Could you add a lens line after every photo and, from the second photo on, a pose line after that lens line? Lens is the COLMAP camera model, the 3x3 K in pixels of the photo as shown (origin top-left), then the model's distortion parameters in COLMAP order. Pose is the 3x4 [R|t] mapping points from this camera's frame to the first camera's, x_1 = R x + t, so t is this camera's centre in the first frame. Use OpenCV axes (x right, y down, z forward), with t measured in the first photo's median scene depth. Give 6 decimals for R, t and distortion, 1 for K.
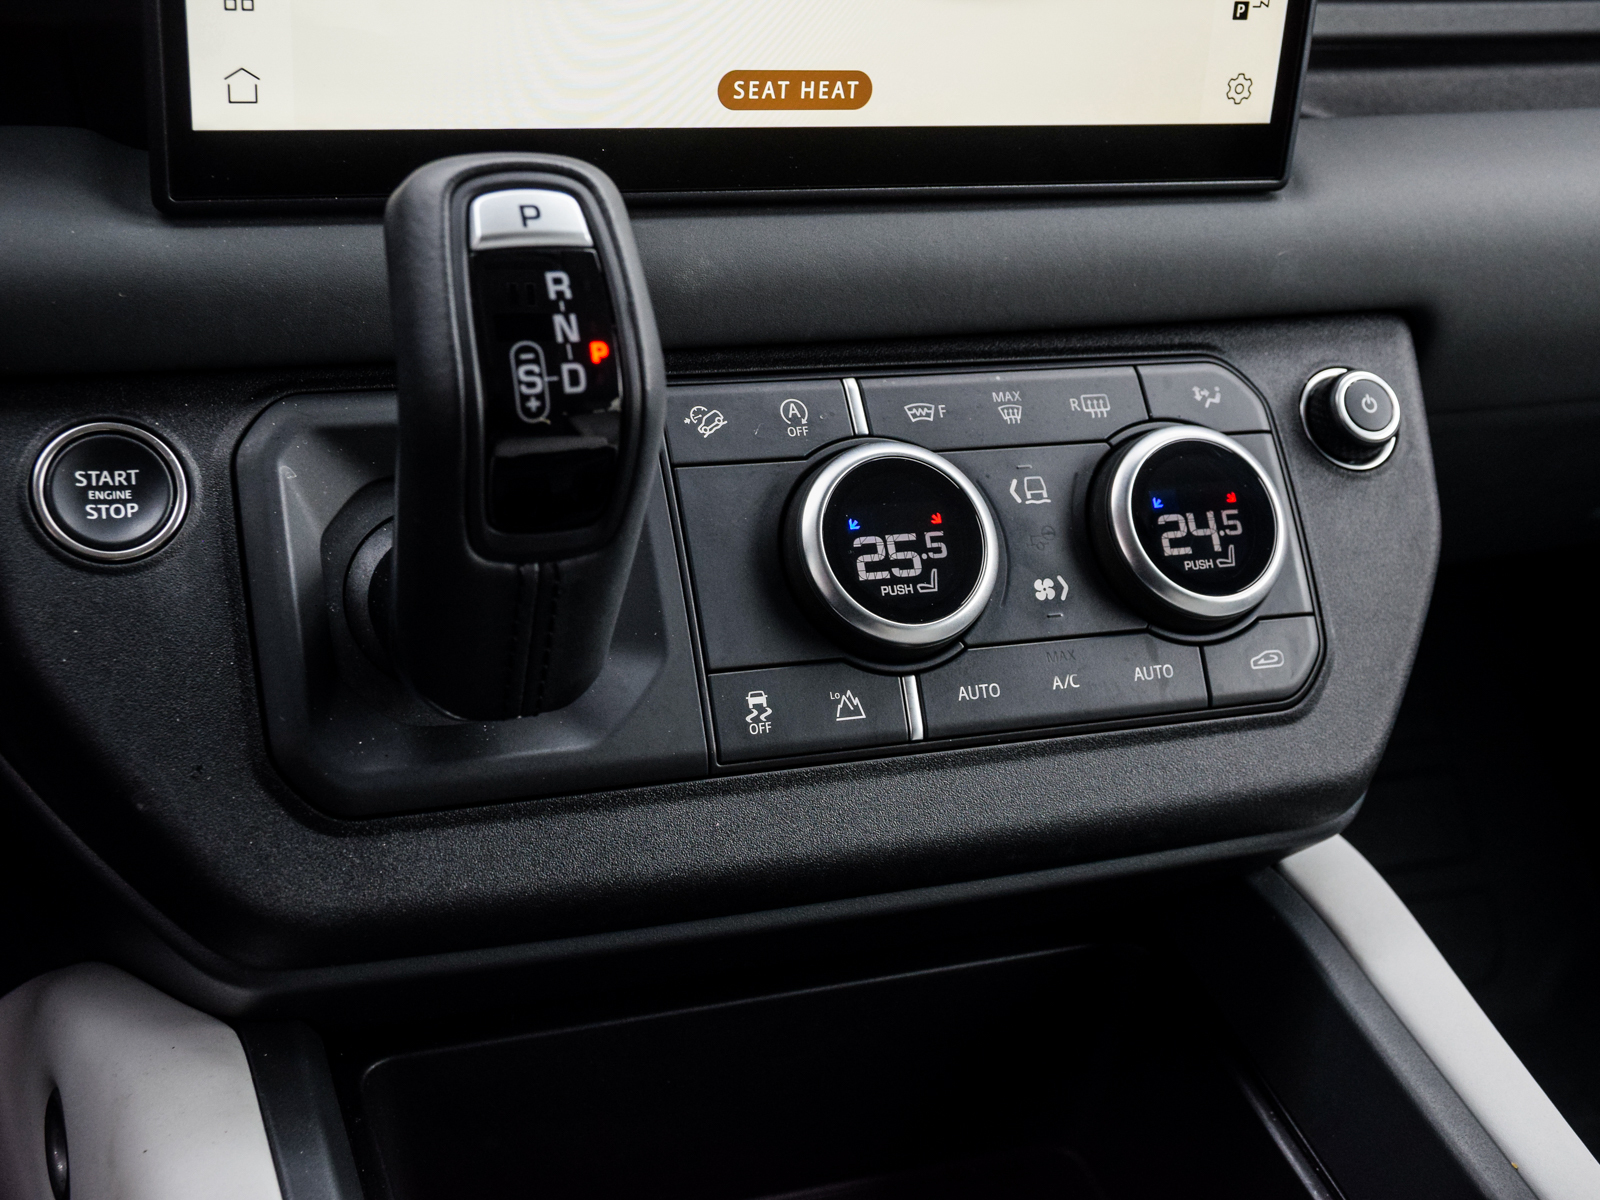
lens RADIAL K [[2160.8, 0, 810.5], [0, 2160.8, 629.5], [0, 0, 1]] dist [0.034590, 0.000000]
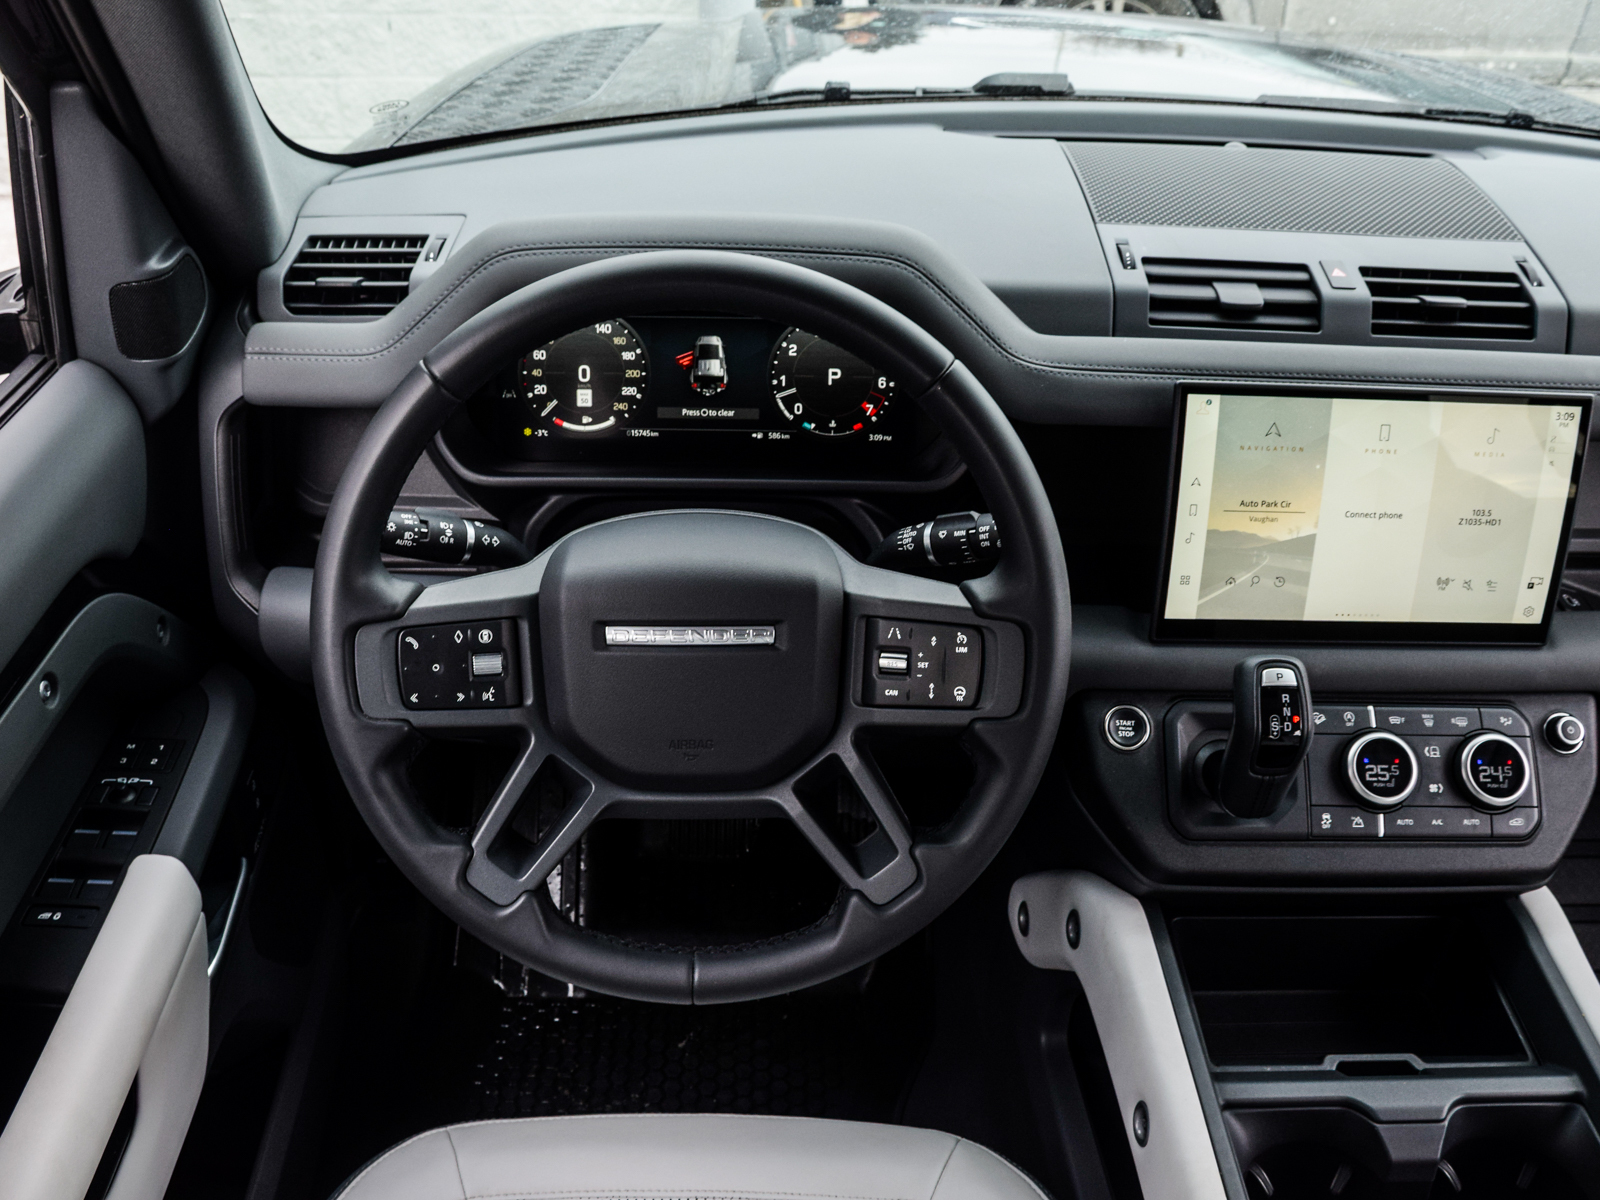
lens RADIAL K [[1430.4, 0, 783.4], [0, 1430.4, 624.9], [0, 0, 1]] dist [-0.157573, 0.105743]
pose [[0.928835, 0.098581, -0.357137, -0.056470], [-0.104973, 0.994474, 0.001494, -0.149012], [0.355310, 0.036102, 0.934051, -1.026285]]
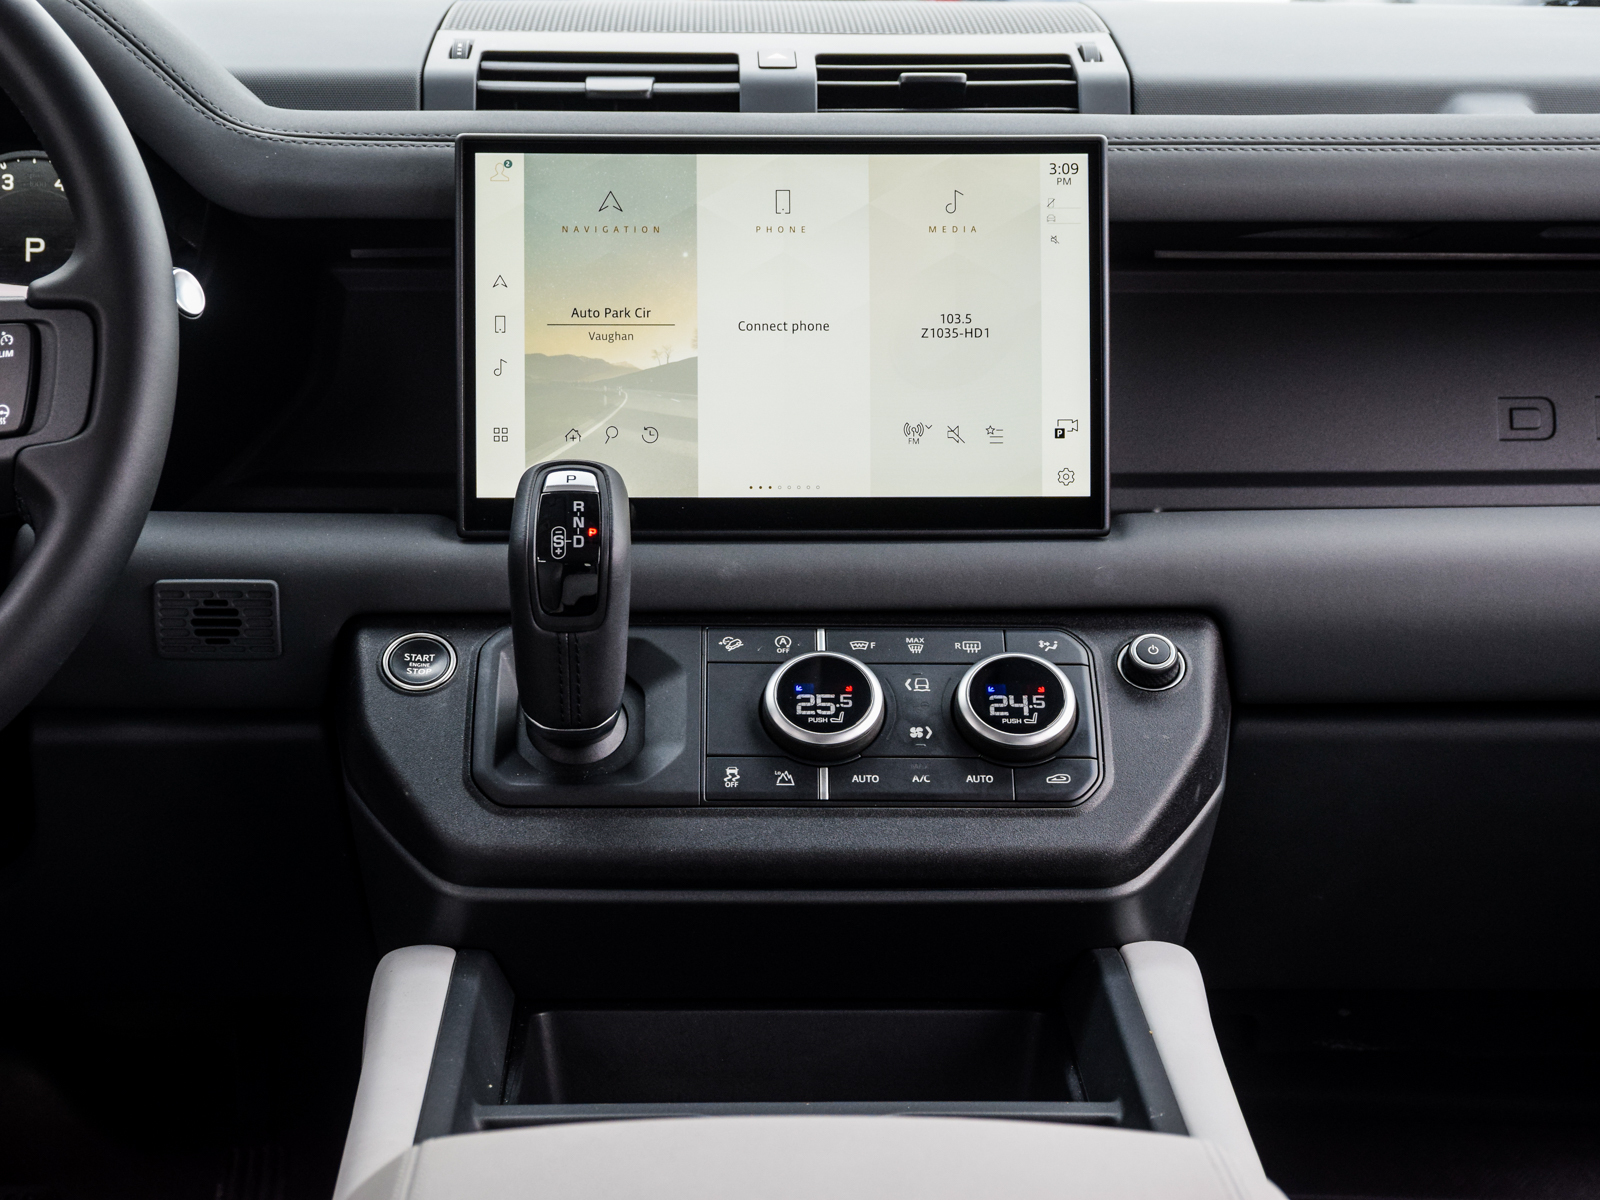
lens RADIAL K [[3018.3, 0, 795.6], [0, 3018.3, 607.2], [0, 0, 1]] dist [0.278315, 0.000000]
pose [[0.932925, -0.070288, -0.353144, 0.915861], [-0.078806, 0.917126, -0.390729, 0.878363], [0.351341, 0.392351, 0.850071, -1.185731]]
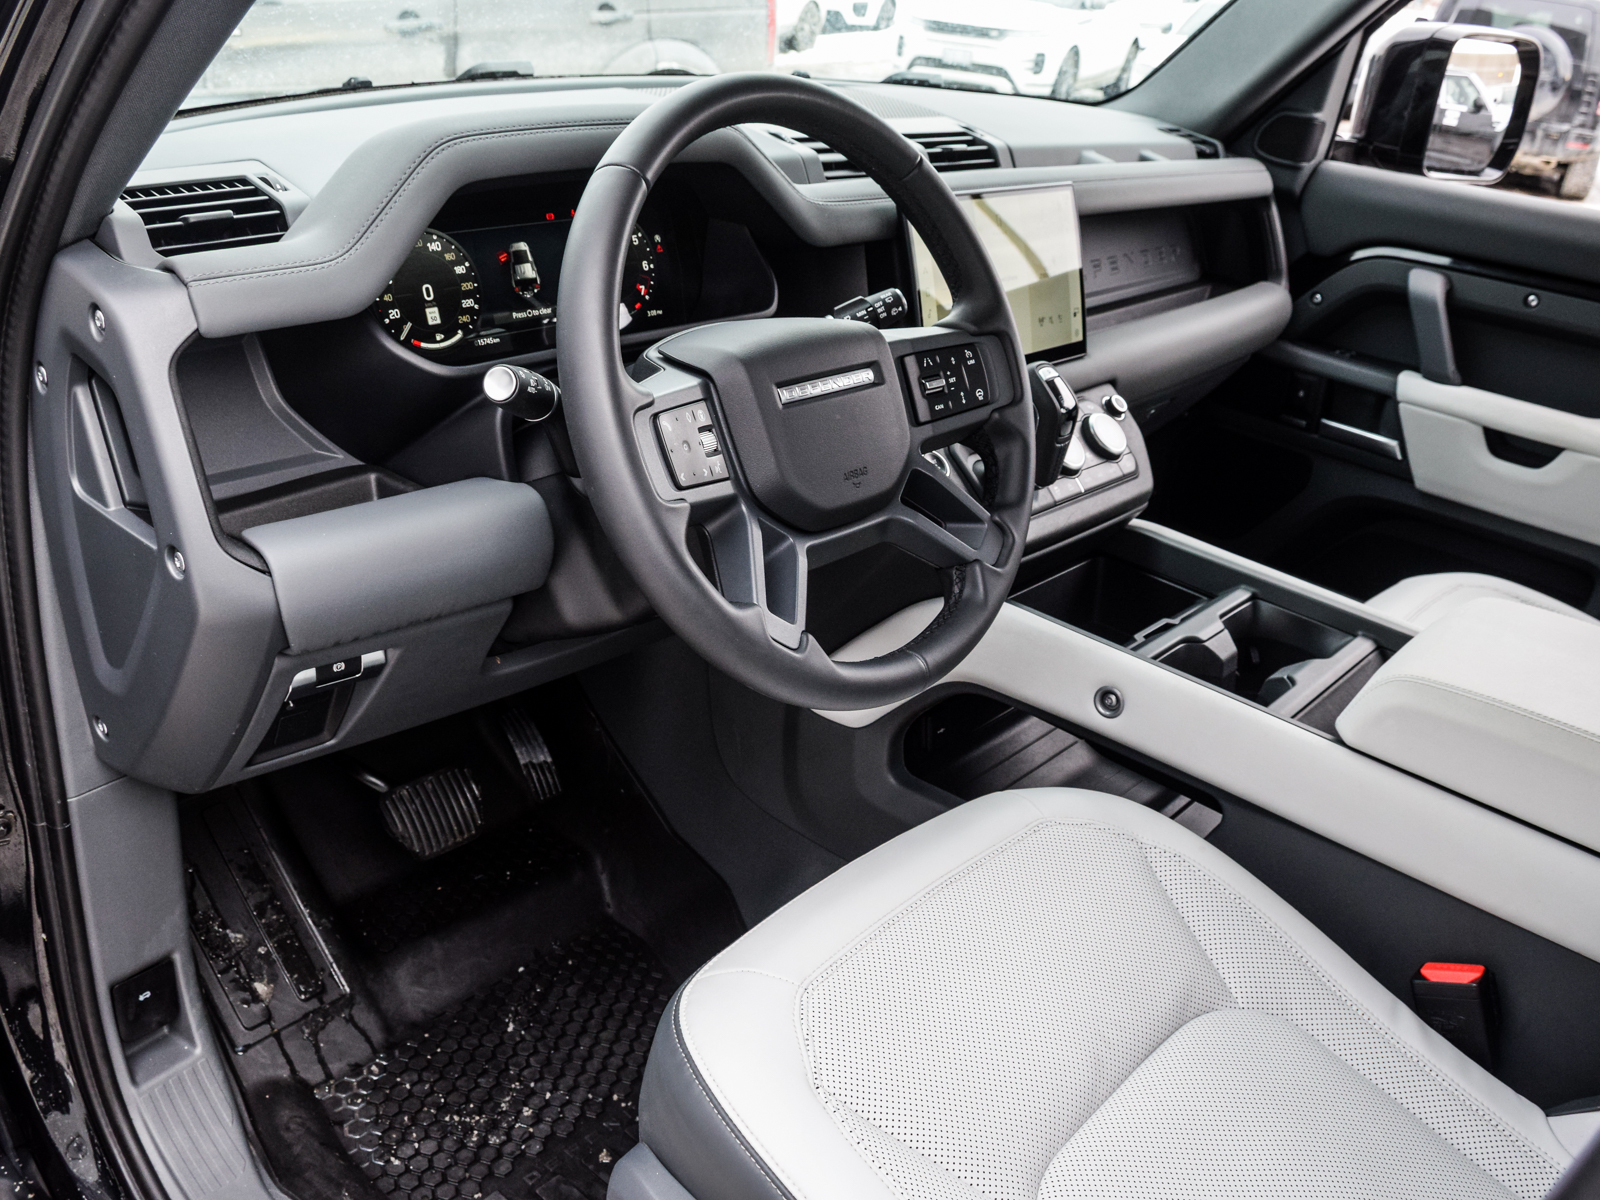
lens RADIAL K [[1430.4, 0, 843.1], [0, 1430.4, 591.9], [0, 0, 1]] dist [-0.157573, 0.105743]
pose [[0.876472, -0.253643, 0.409221, -1.504584], [0.294578, 0.954827, -0.039110, 0.200801], [-0.380816, 0.154826, 0.911597, -1.264922]]
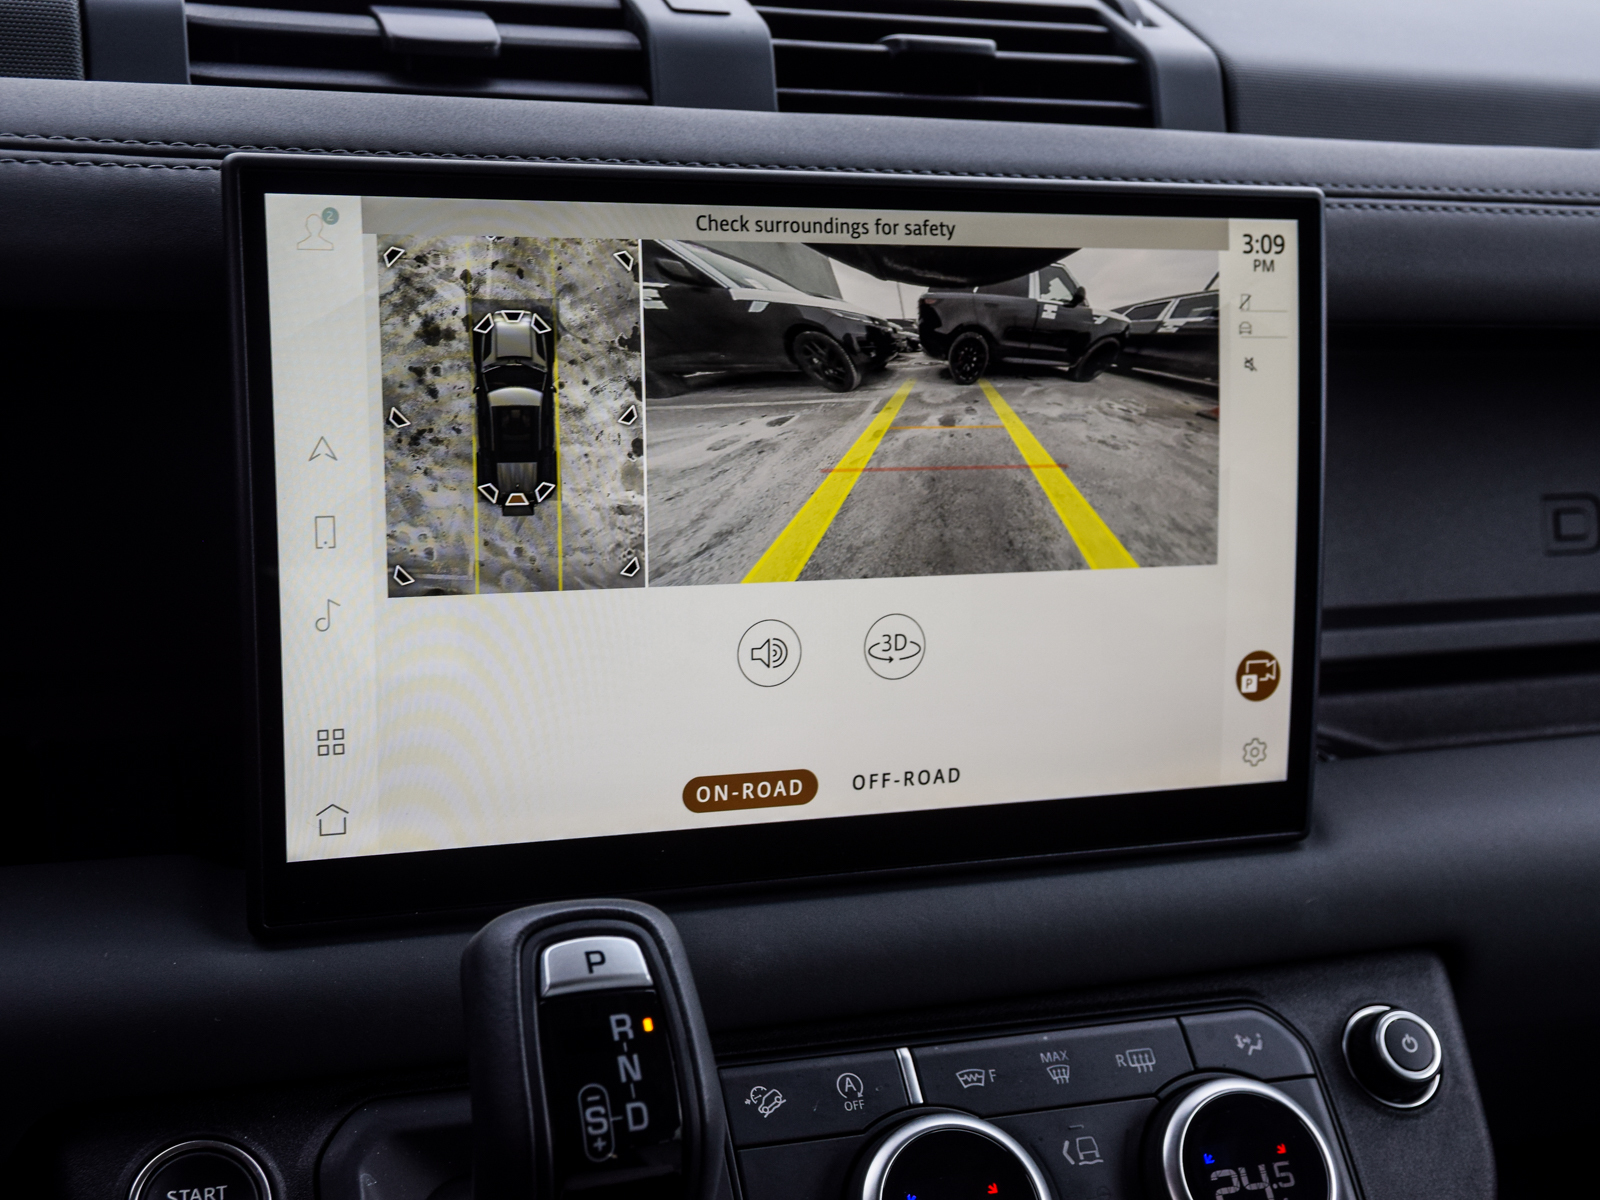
lens RADIAL K [[2160.8, 0, 798.4], [0, 2160.8, 613.6], [0, 0, 1]] dist [0.034590, 0.000000]
pose [[0.998546, -0.043227, -0.032206, 0.011185], [0.034483, 0.971446, -0.234743, -0.079007], [0.041434, 0.233291, 0.971524, -0.068344]]
